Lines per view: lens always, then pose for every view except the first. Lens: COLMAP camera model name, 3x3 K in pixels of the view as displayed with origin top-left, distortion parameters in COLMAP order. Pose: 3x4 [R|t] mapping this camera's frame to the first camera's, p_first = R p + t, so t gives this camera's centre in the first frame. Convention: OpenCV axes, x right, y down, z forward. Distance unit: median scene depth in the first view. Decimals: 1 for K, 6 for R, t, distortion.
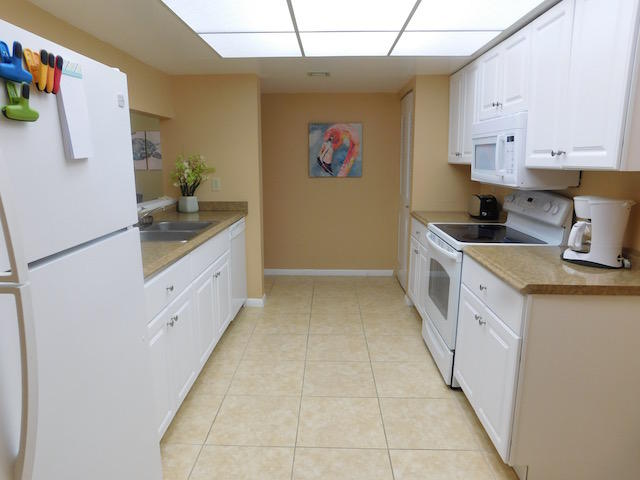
lens RADIAL K [[414.9, 0, 317.7], [0, 414.9, 235.9], [0, 0, 1]] dist [-0.048104, 0.004920]
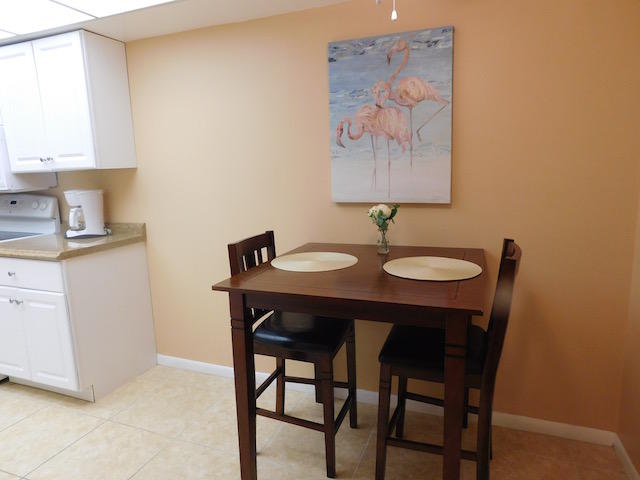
lens RADIAL K [[414.9, 0, 317.7], [0, 414.9, 235.9], [0, 0, 1]] dist [-0.048104, 0.004920]
pose [[0.317797, -0.158949, 0.934741, -0.399857], [0.193596, 0.975957, 0.100139, 0.077507], [-0.928184, 0.149138, 0.340928, -0.227910]]
